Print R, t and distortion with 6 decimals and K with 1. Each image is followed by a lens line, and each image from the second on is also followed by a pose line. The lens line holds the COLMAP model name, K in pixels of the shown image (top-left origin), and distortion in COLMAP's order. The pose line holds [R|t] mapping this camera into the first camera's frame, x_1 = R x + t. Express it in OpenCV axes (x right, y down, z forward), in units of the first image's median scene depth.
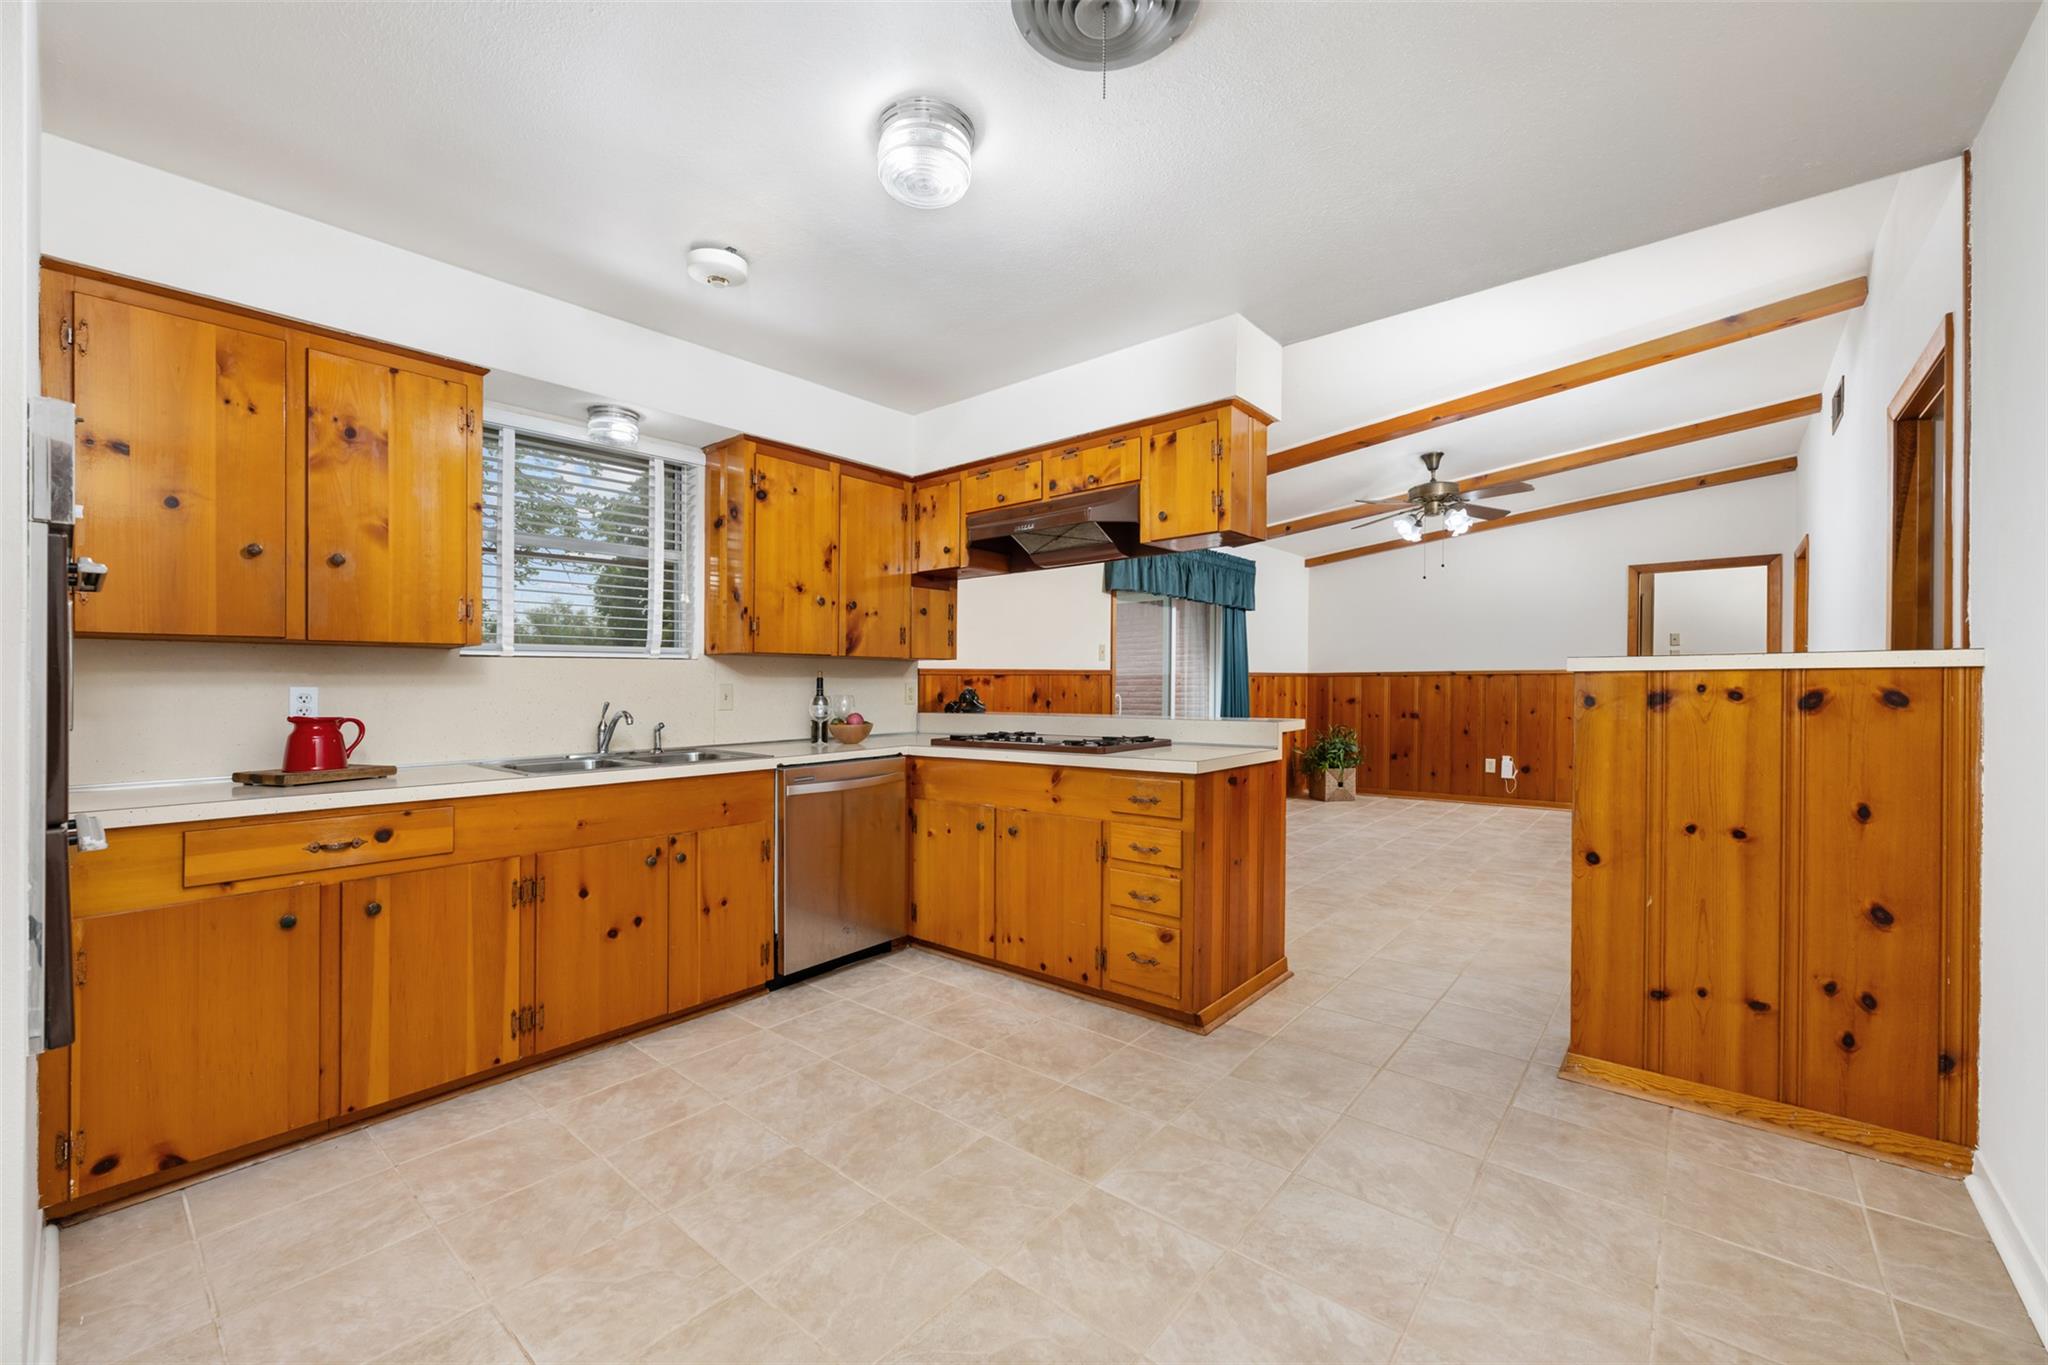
lens RADIAL K [[812.1, 0, 1024.0], [0, 812.1, 682.5], [0, 0, 1]] dist [-0.001711, 0.000021]
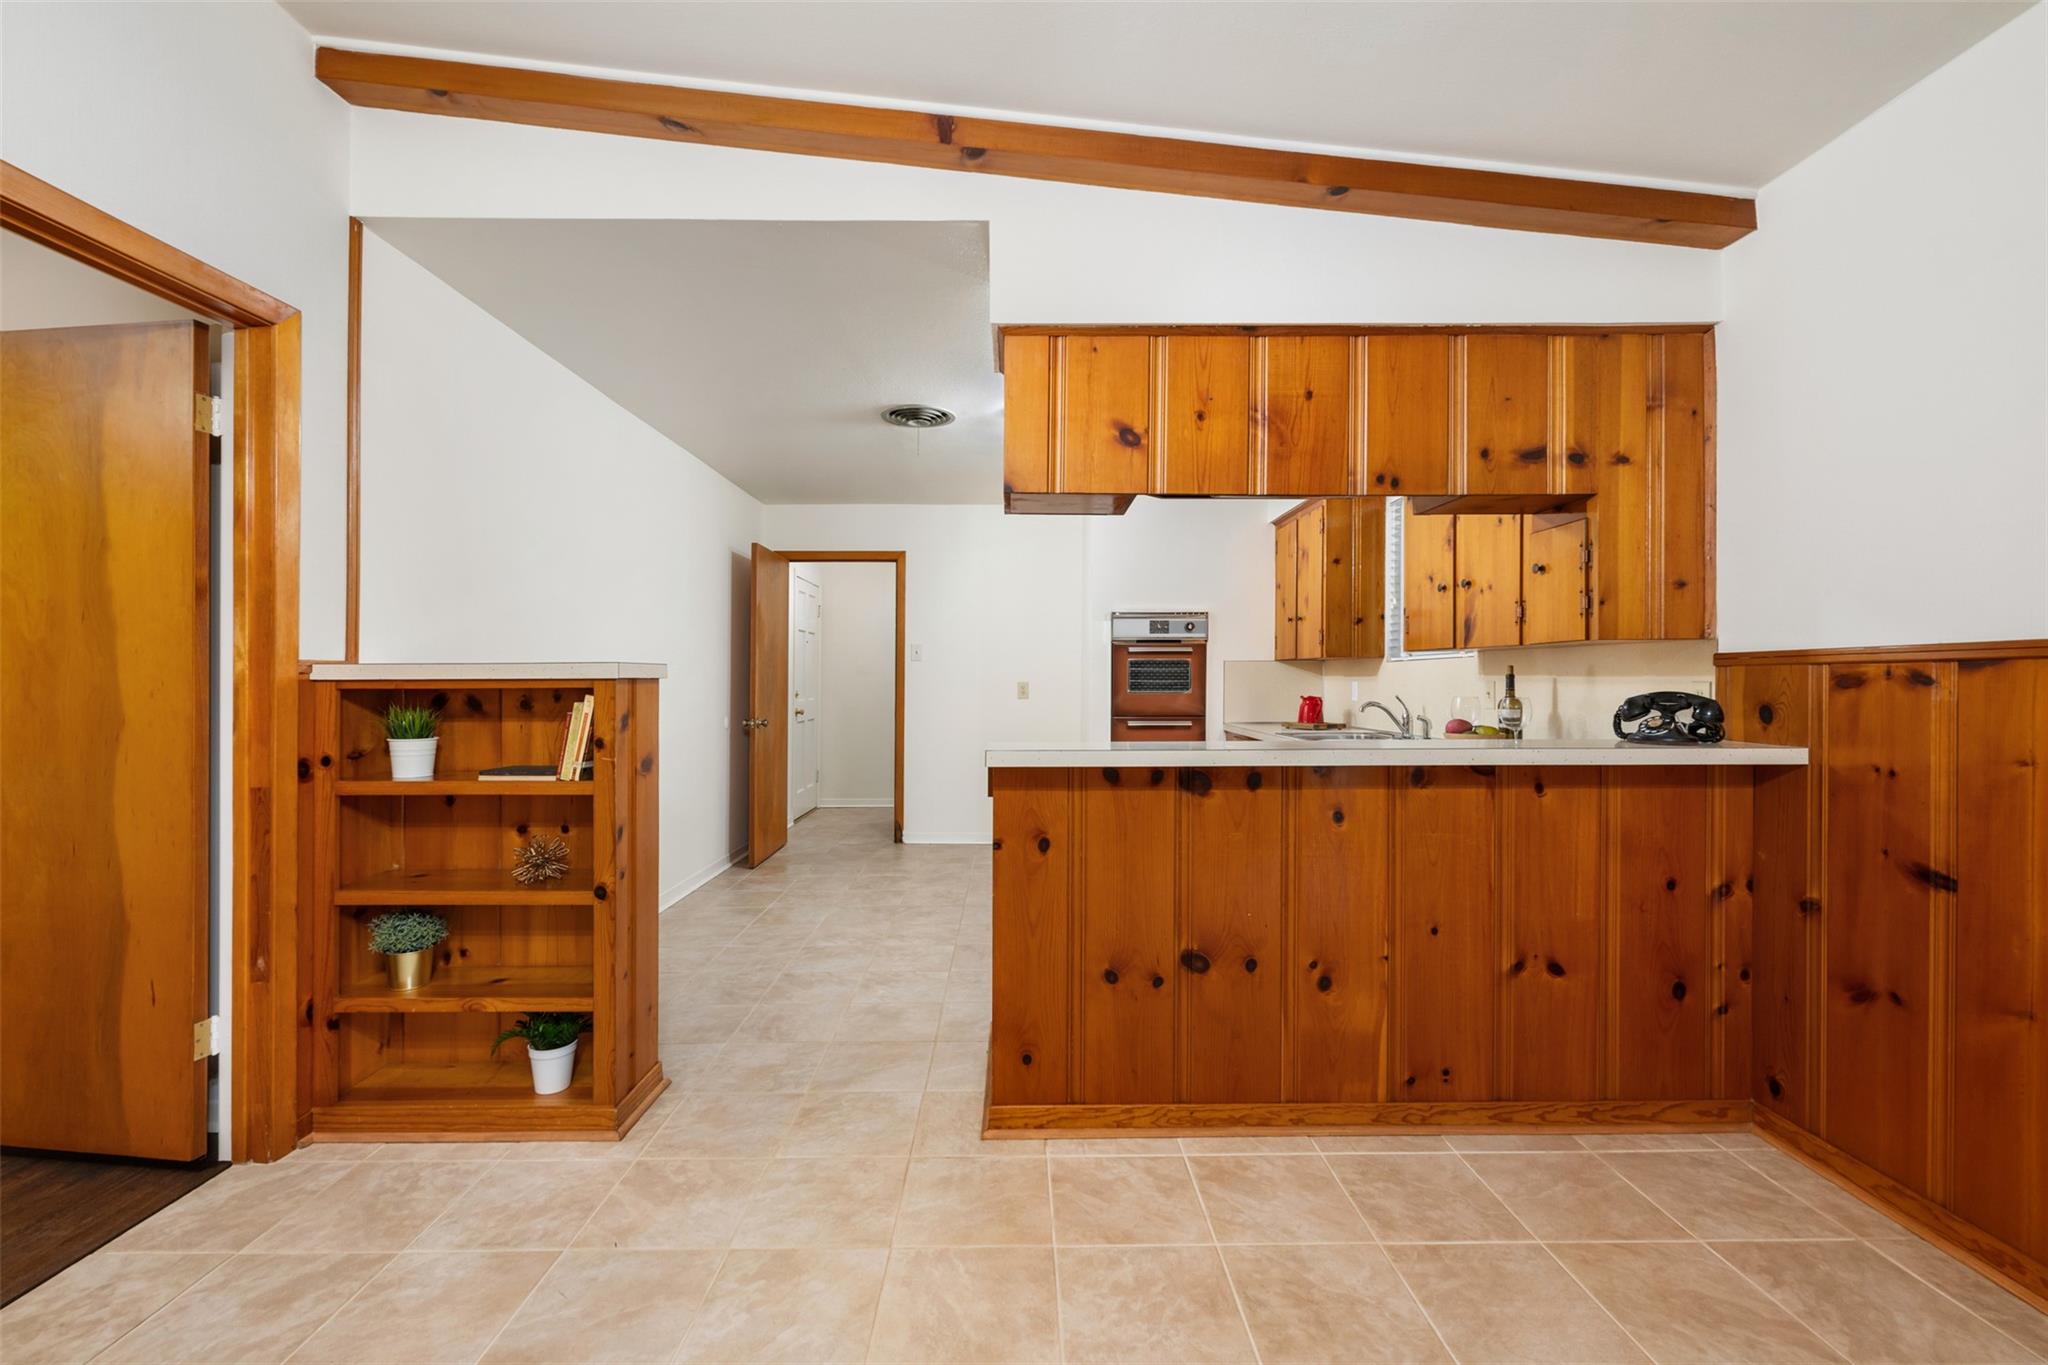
lens RADIAL K [[855.1, 0, 1023.1], [0, 855.1, 676.1], [0, 0, 1]] dist [-0.001438, -0.000015]
pose [[-0.758693, 0.005063, -0.651429, 0.804180], [0.008041, 0.999966, -0.001593, -0.008207], [0.651399, -0.006447, -0.758708, 1.633450]]
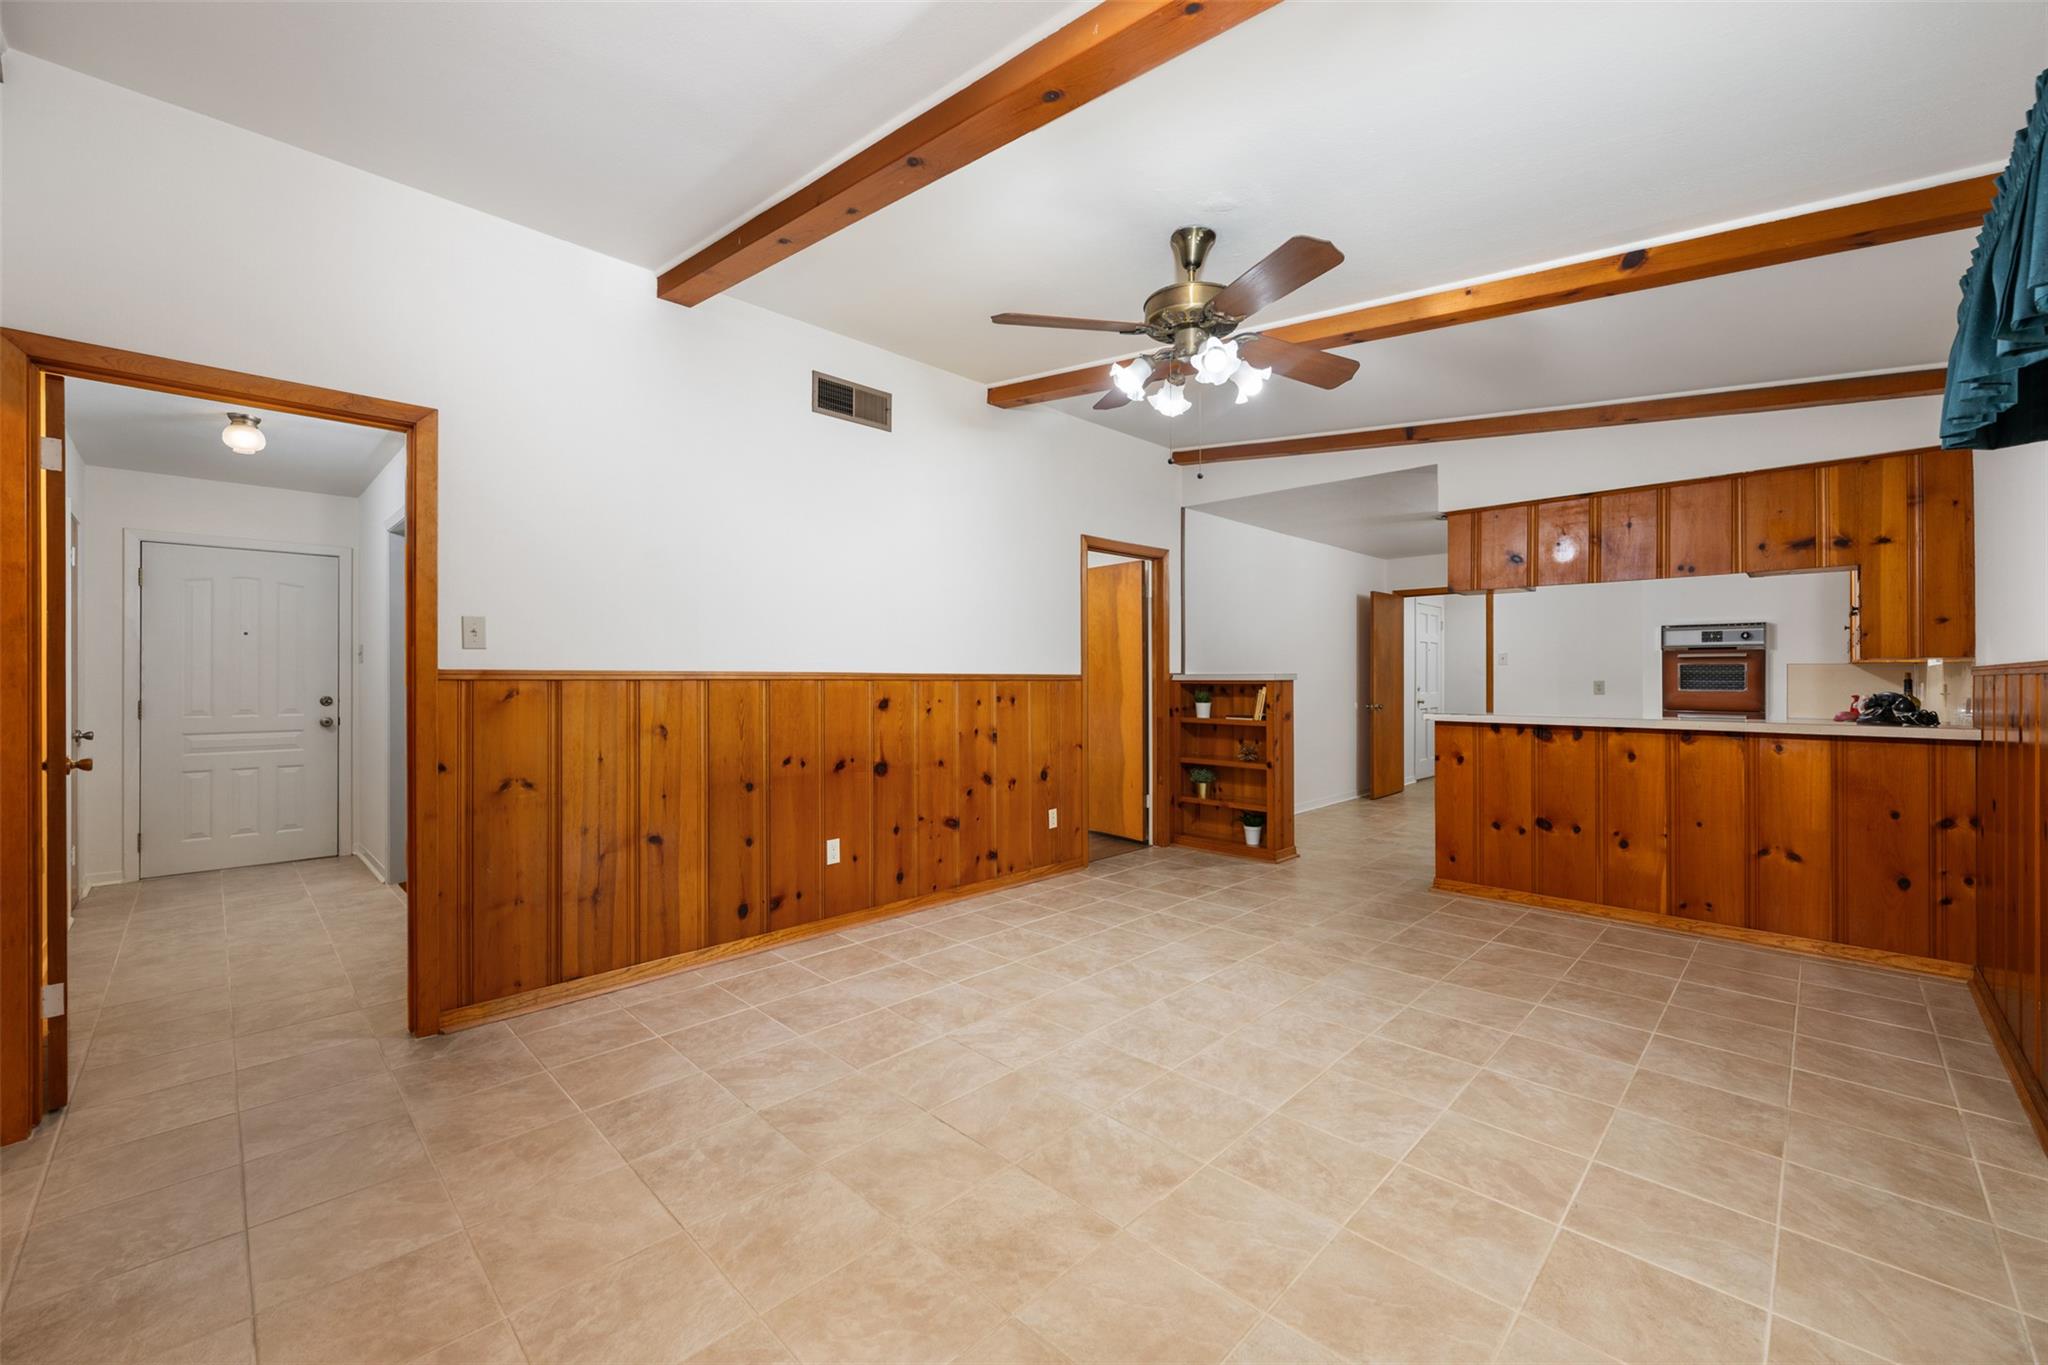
lens RADIAL K [[811.5, 0, 1020.4], [0, 811.5, 665.2], [0, 0, 1]] dist [-0.001154, -0.000079]
pose [[-0.996621, 0.008121, 0.081730, 0.993137], [0.006880, 0.999857, -0.015453, -0.019485], [-0.081844, -0.014839, -0.996535, 2.634503]]
